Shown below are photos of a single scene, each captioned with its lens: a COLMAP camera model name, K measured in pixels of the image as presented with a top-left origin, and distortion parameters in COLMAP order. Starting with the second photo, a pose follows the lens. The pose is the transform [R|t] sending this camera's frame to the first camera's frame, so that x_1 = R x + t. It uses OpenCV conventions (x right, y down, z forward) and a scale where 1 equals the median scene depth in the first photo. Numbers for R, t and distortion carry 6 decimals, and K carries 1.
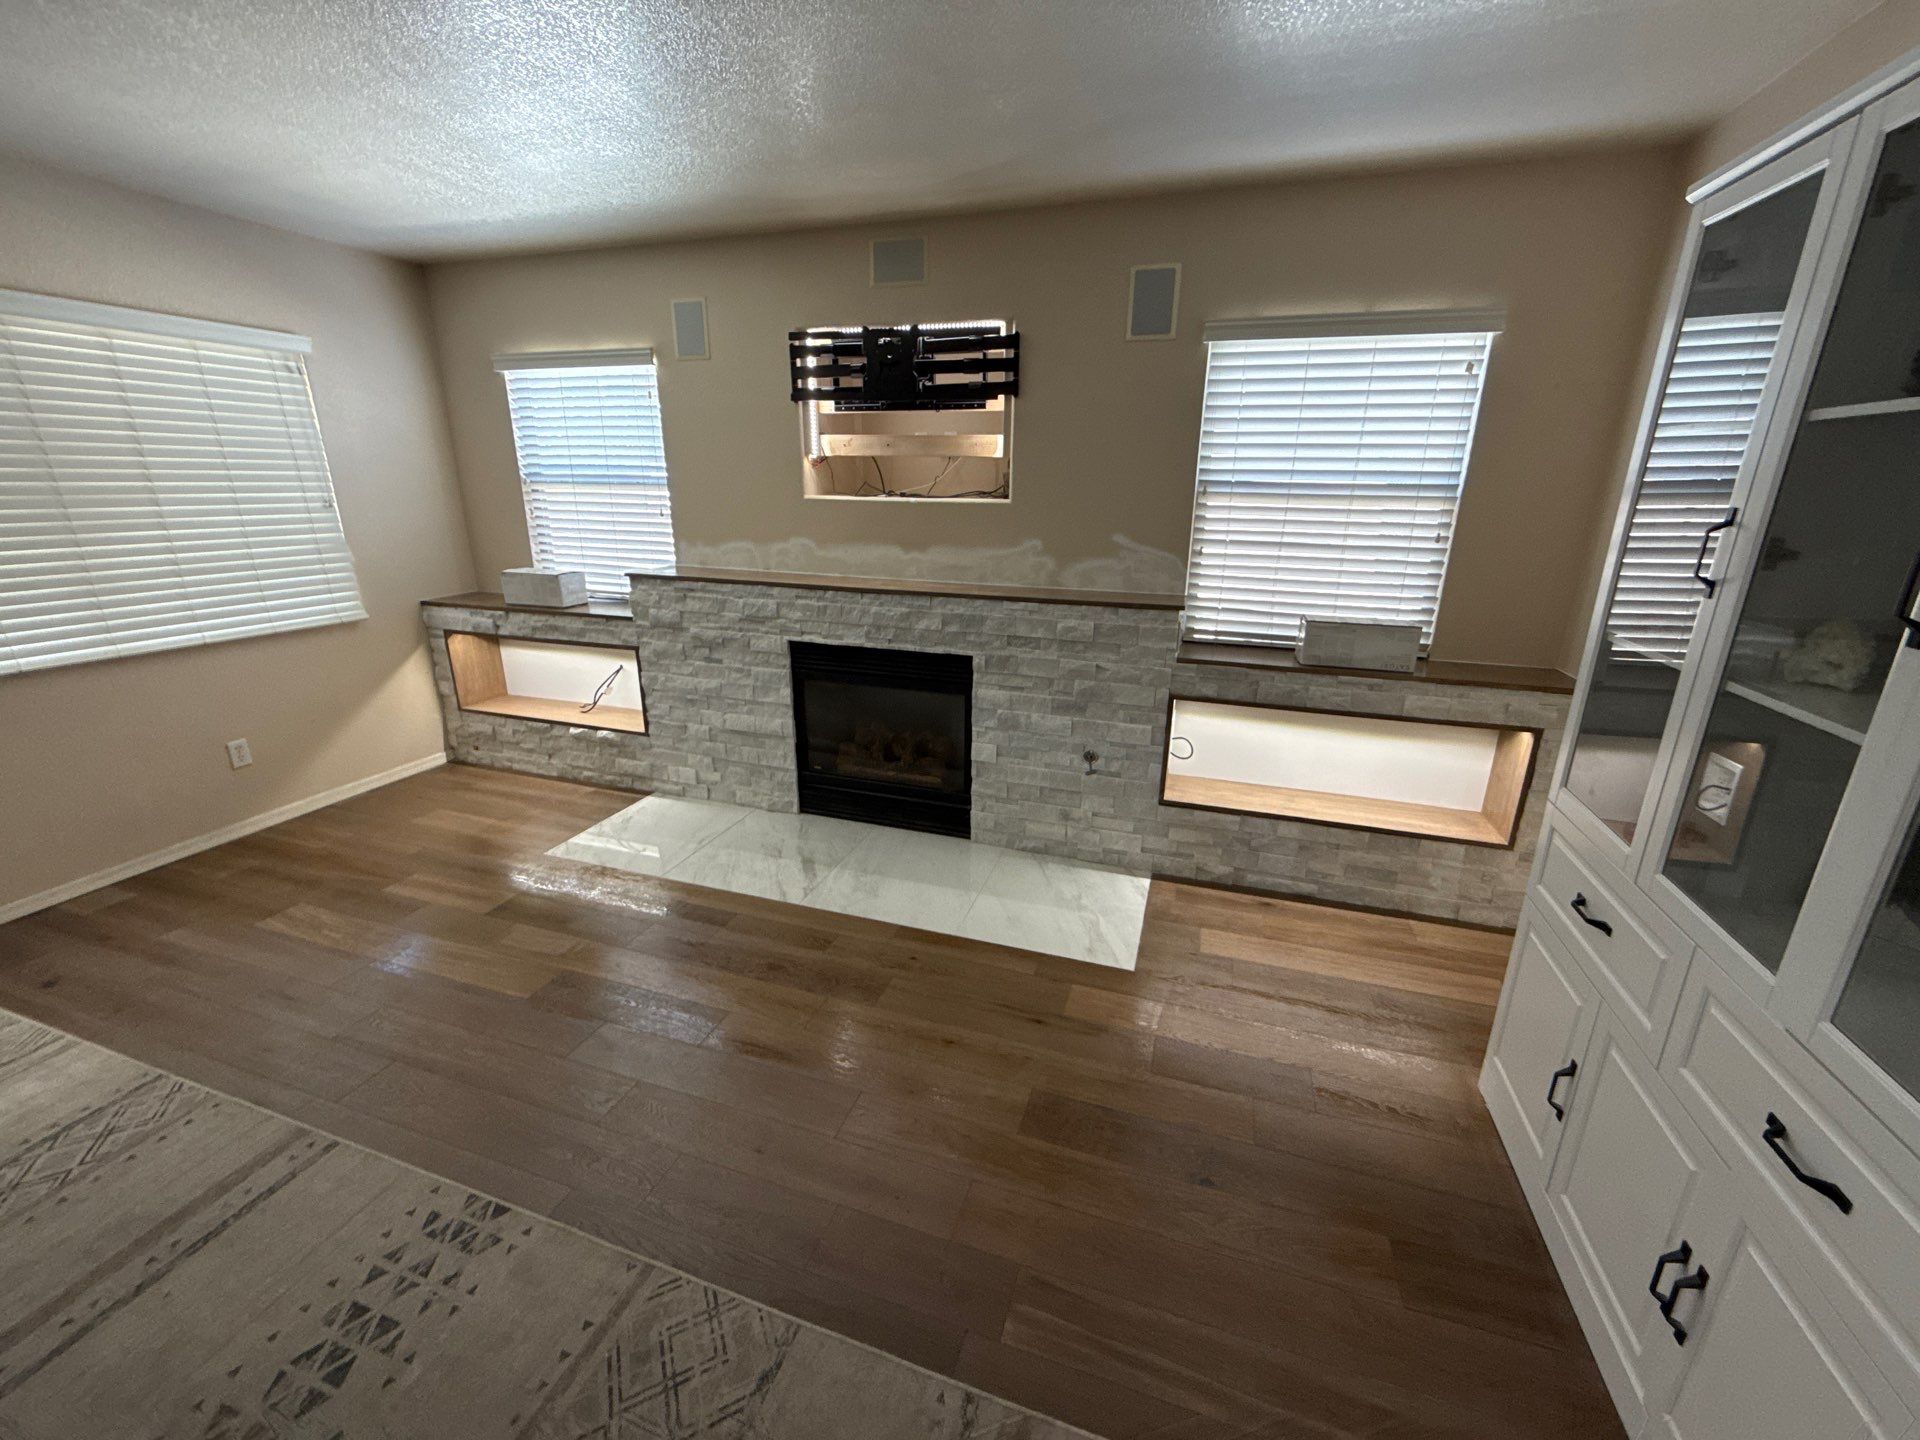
lens RADIAL K [[760.9, 0, 959.5], [0, 760.9, 718.5], [0, 0, 1]] dist [-0.001924, 0.000290]
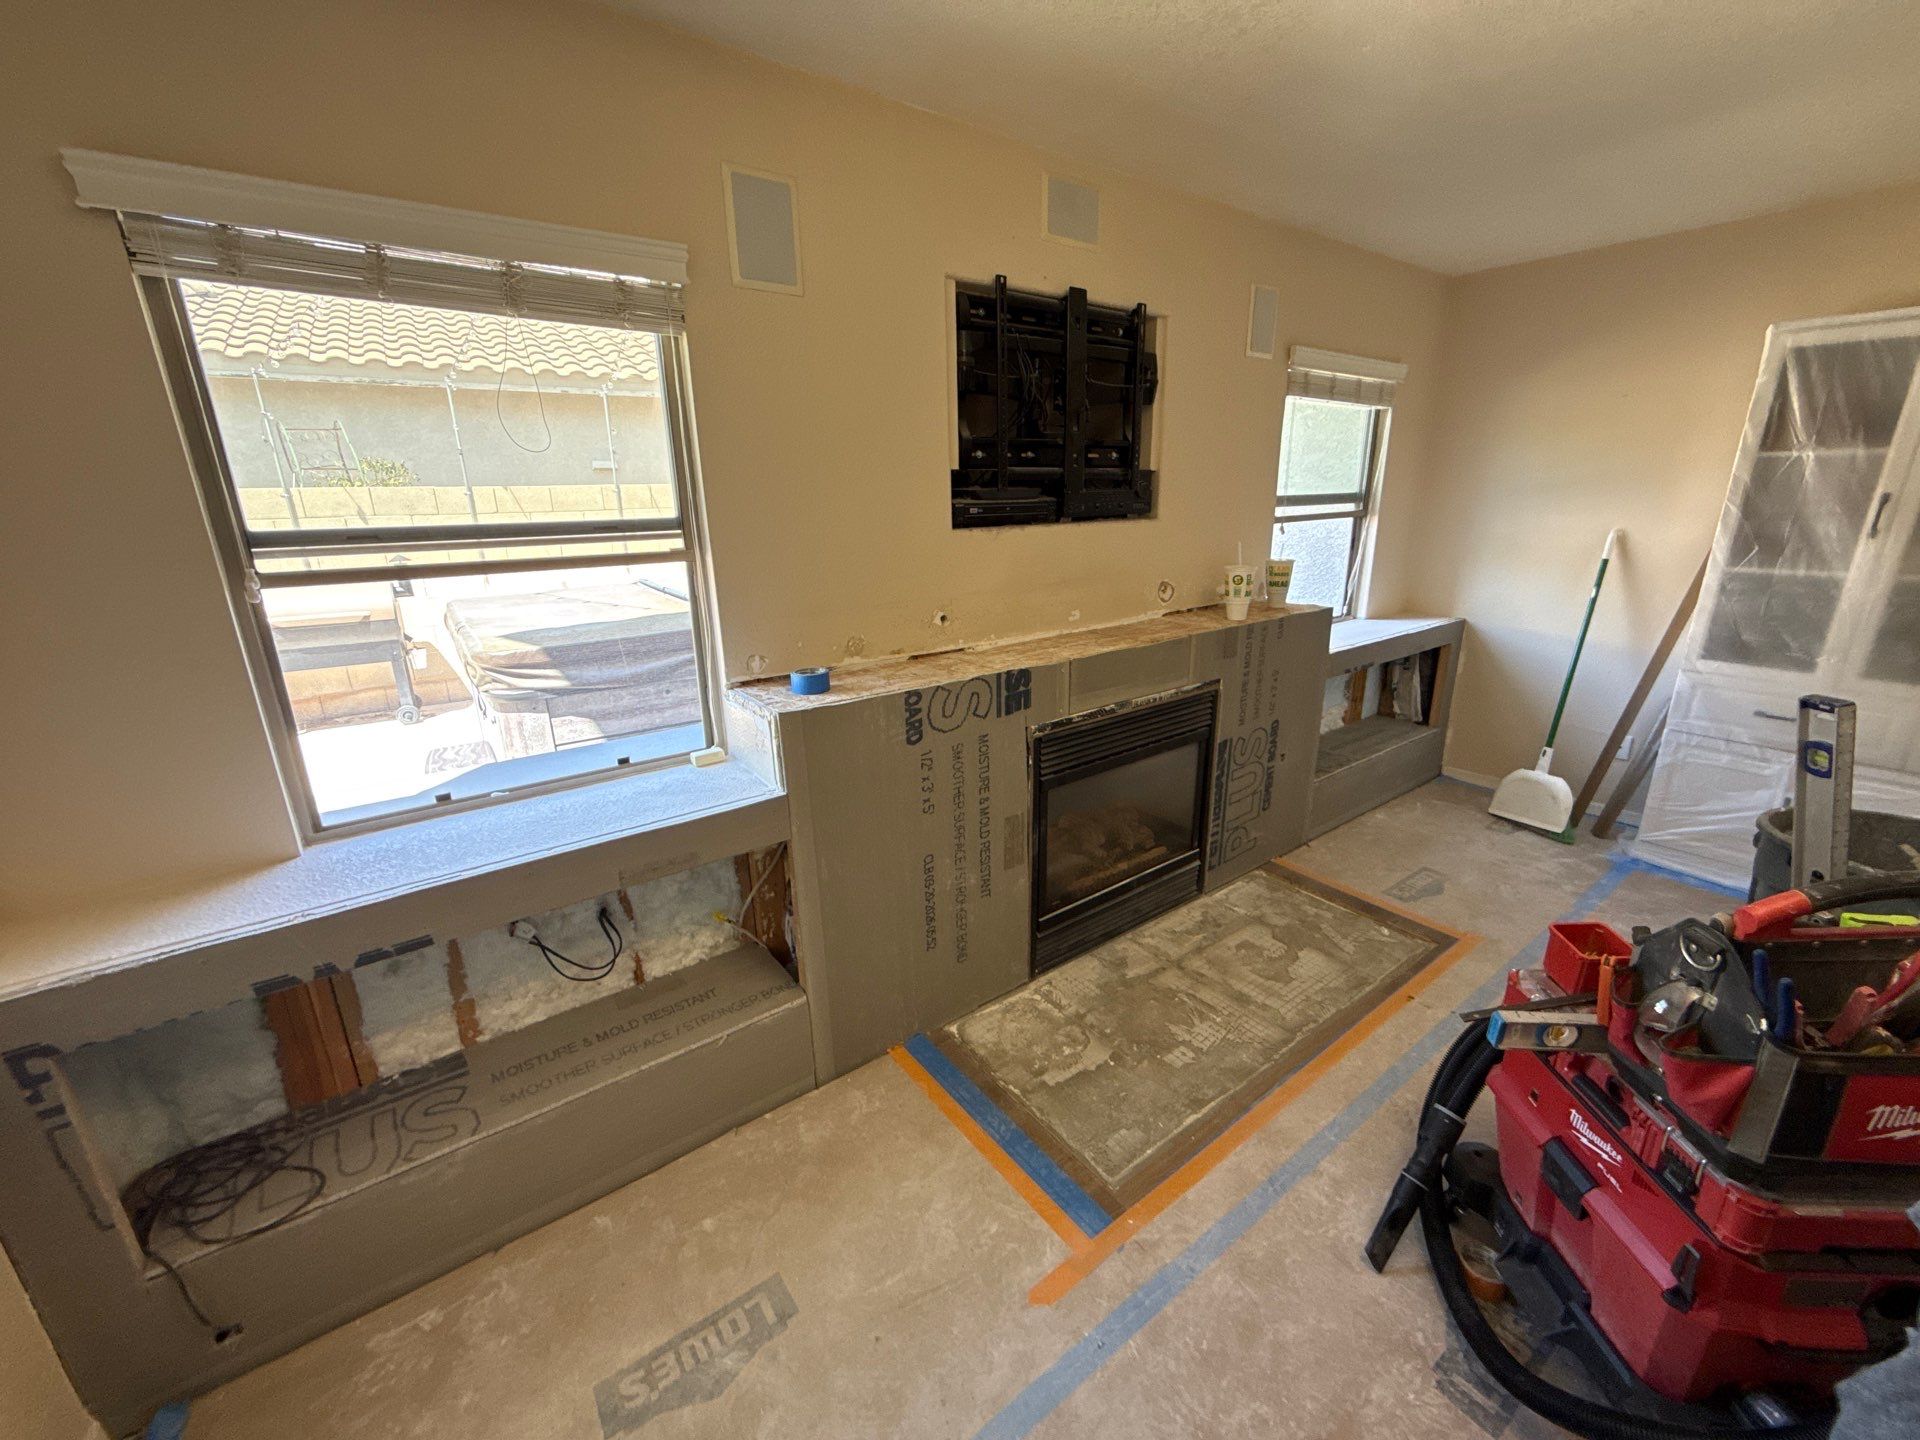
lens RADIAL K [[763.4, 0, 958.9], [0, 763.4, 719.3], [0, 0, 1]] dist [-0.000885, -0.000332]
pose [[0.579843, -0.256524, 0.773290, -0.822598], [0.267891, 0.956393, 0.116390, -0.228704], [-0.769426, 0.139669, 0.623279, 0.655881]]
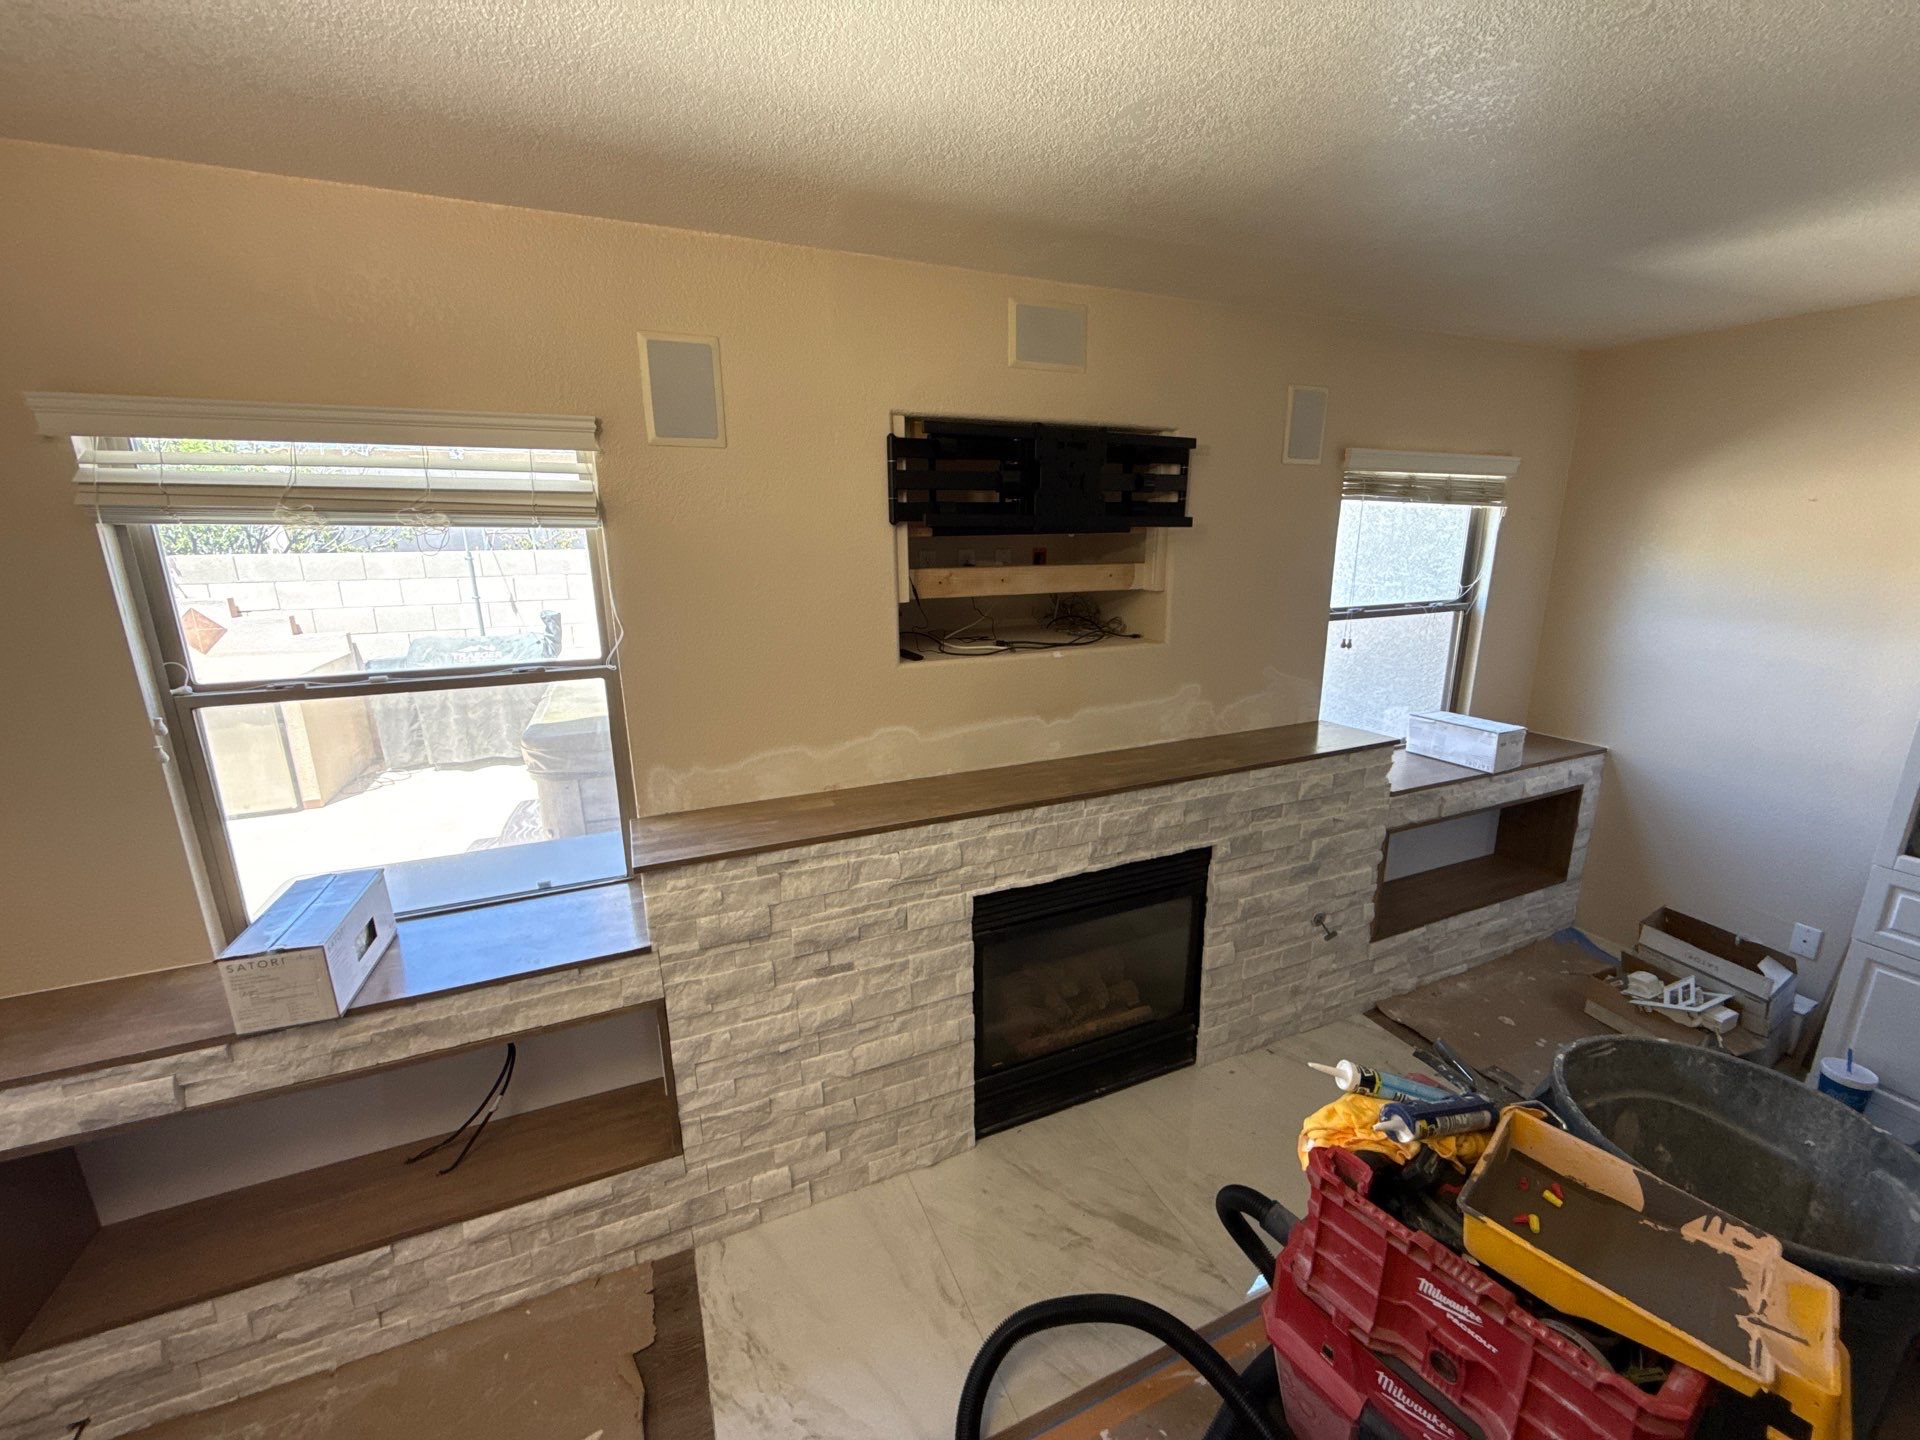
lens RADIAL K [[760.9, 0, 959.5], [0, 760.9, 718.5], [0, 0, 1]] dist [-0.001924, 0.000290]
pose [[0.746346, -0.180289, 0.640674, -0.633907], [0.216053, 0.976111, 0.022994, -0.273135], [-0.629514, 0.121258, 0.767469, 0.526051]]
